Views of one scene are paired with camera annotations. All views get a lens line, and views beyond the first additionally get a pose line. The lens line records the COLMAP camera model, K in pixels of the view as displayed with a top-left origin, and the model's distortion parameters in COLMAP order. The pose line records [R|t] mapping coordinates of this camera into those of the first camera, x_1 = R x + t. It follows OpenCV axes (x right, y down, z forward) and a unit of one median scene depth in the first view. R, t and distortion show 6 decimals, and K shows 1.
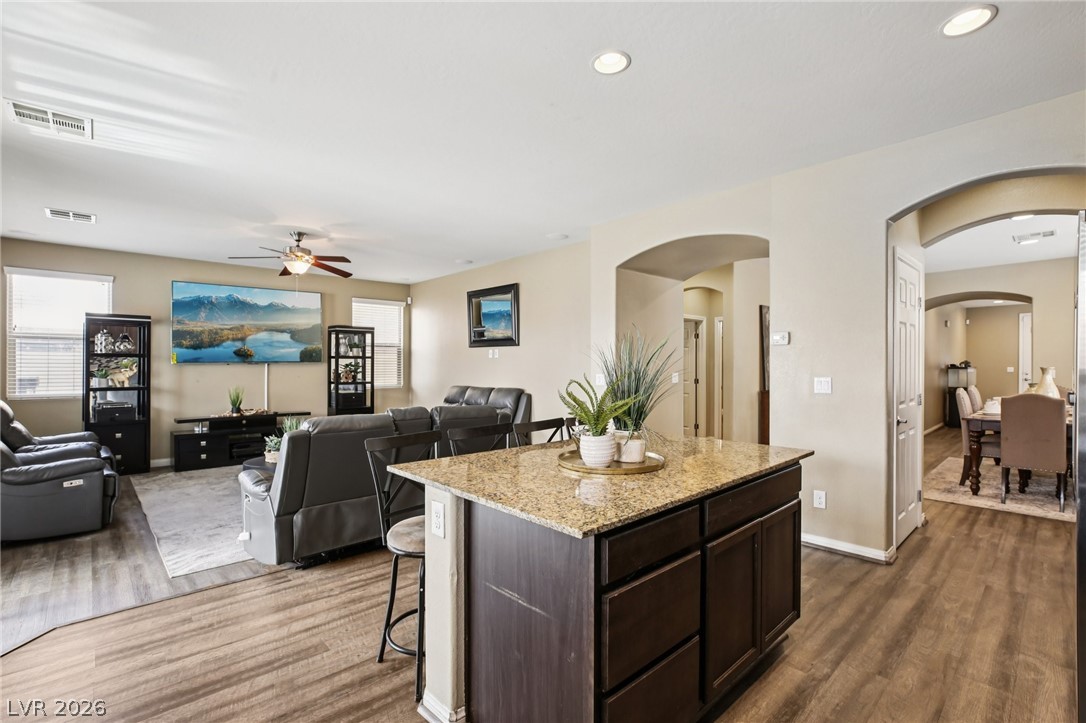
lens RADIAL K [[496.2, 0, 546.6], [0, 496.2, 360.9], [0, 0, 1]] dist [-0.030824, 0.000829]
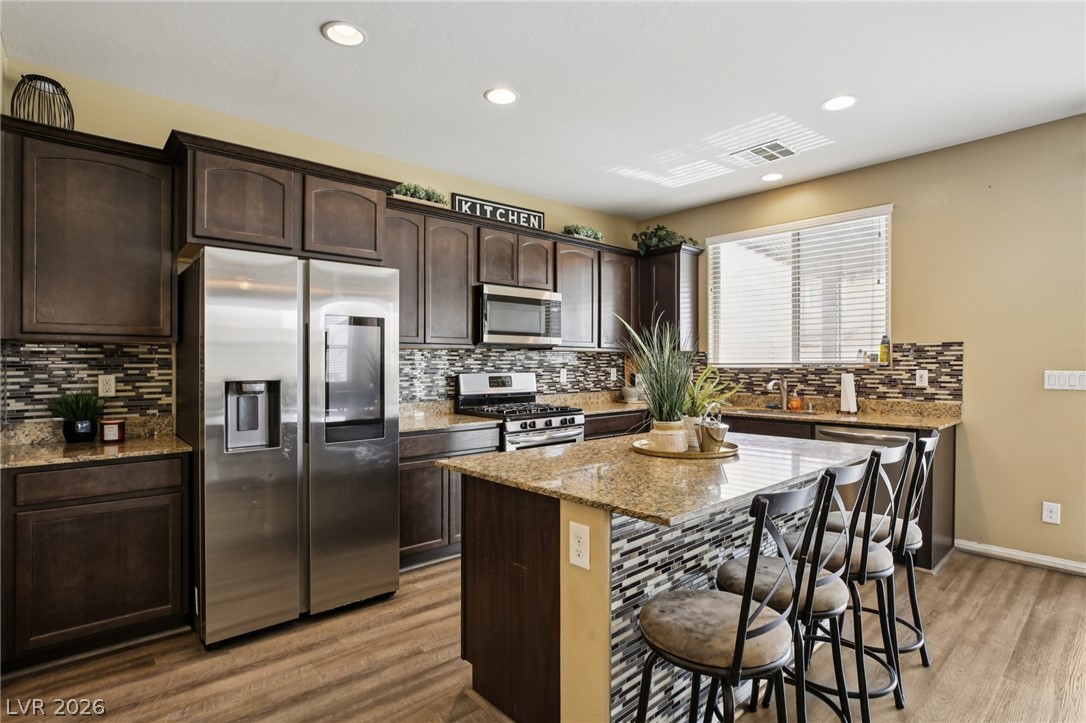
lens RADIAL K [[540.6, 0, 543.0], [0, 540.6, 361.5], [0, 0, 1]] dist [-0.020871, 0.000536]
pose [[-0.999588, 0.003928, 0.028423, 0.111282], [0.003520, 0.999890, -0.014400, 0.010884], [-0.028476, -0.014294, -0.999492, 0.617893]]
